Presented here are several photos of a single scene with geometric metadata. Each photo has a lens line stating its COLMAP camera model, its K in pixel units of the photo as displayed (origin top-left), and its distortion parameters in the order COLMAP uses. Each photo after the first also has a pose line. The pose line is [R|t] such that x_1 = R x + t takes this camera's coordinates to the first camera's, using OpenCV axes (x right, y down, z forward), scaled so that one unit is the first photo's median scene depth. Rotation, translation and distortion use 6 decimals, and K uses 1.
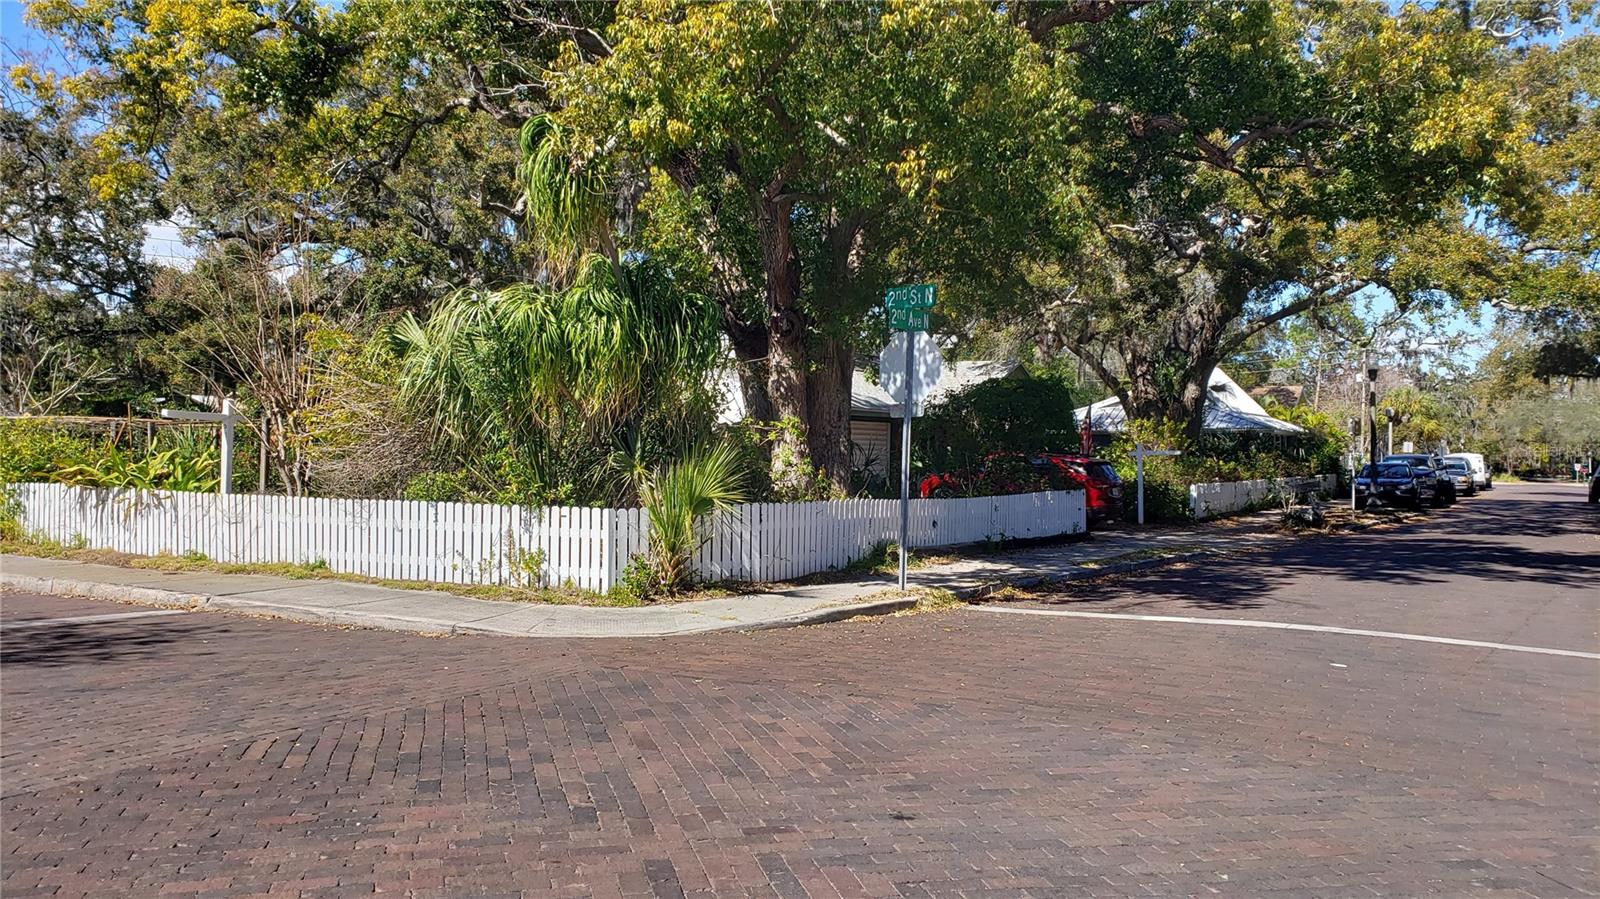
lens RADIAL K [[1242.7, 0, 780.6], [0, 1242.7, 448.9], [0, 0, 1]] dist [0.044571, -0.052080]
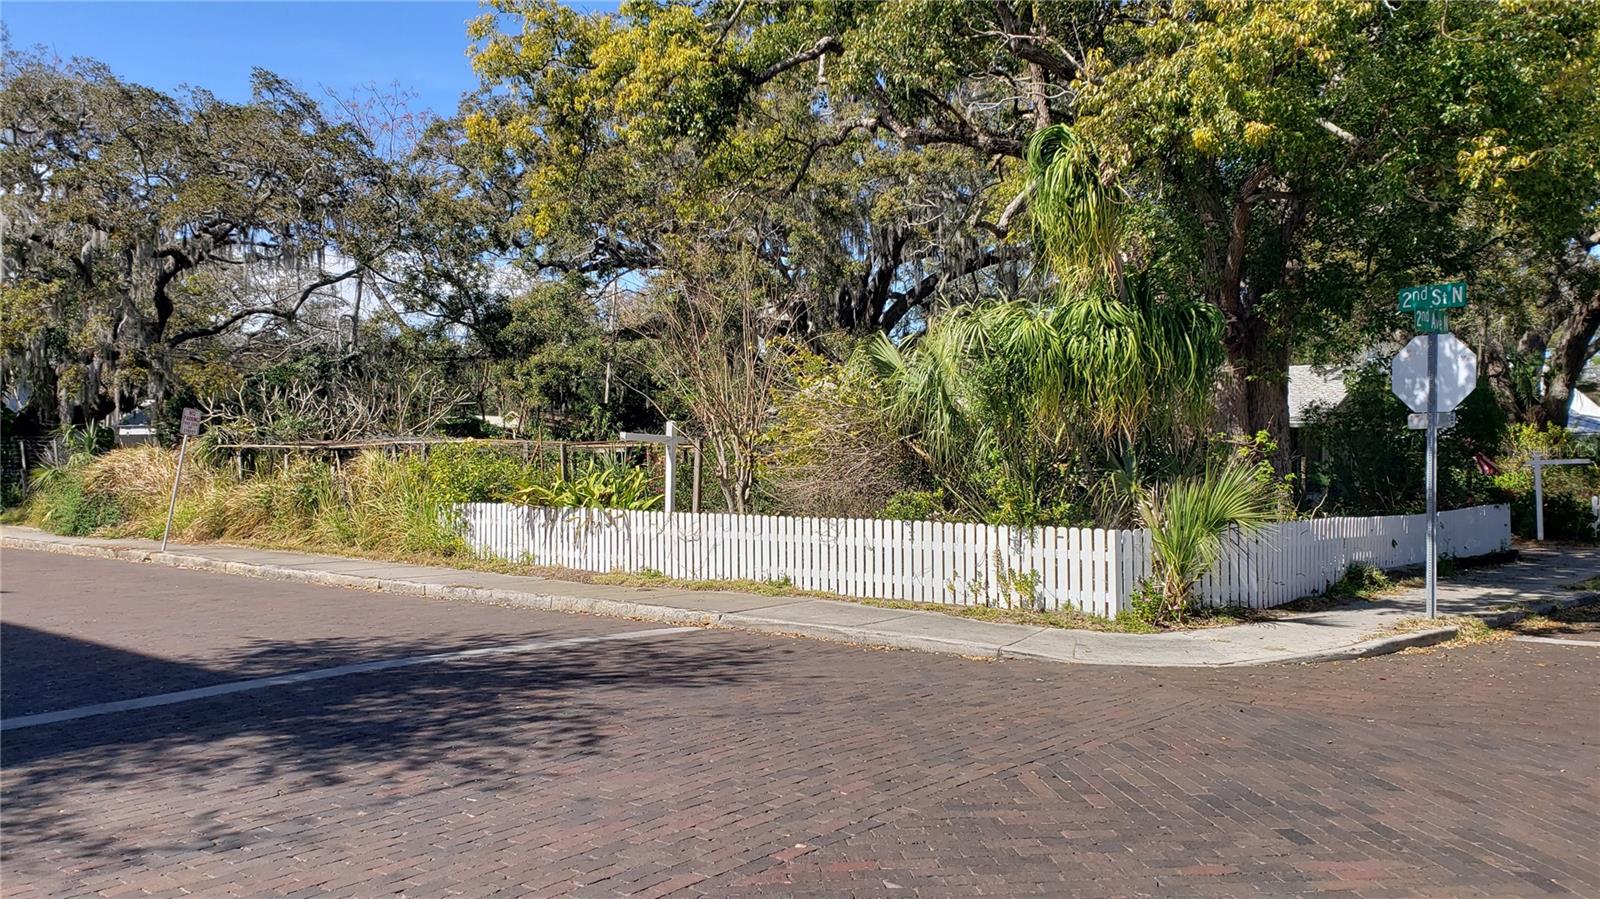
lens RADIAL K [[1242.7, 0, 785.2], [0, 1242.7, 445.9], [0, 0, 1]] dist [0.044571, -0.052080]
pose [[0.983601, -0.012831, -0.179901, -0.201408], [0.010621, 0.999856, -0.013240, -0.005915], [0.180045, 0.011112, 0.983596, 0.003338]]
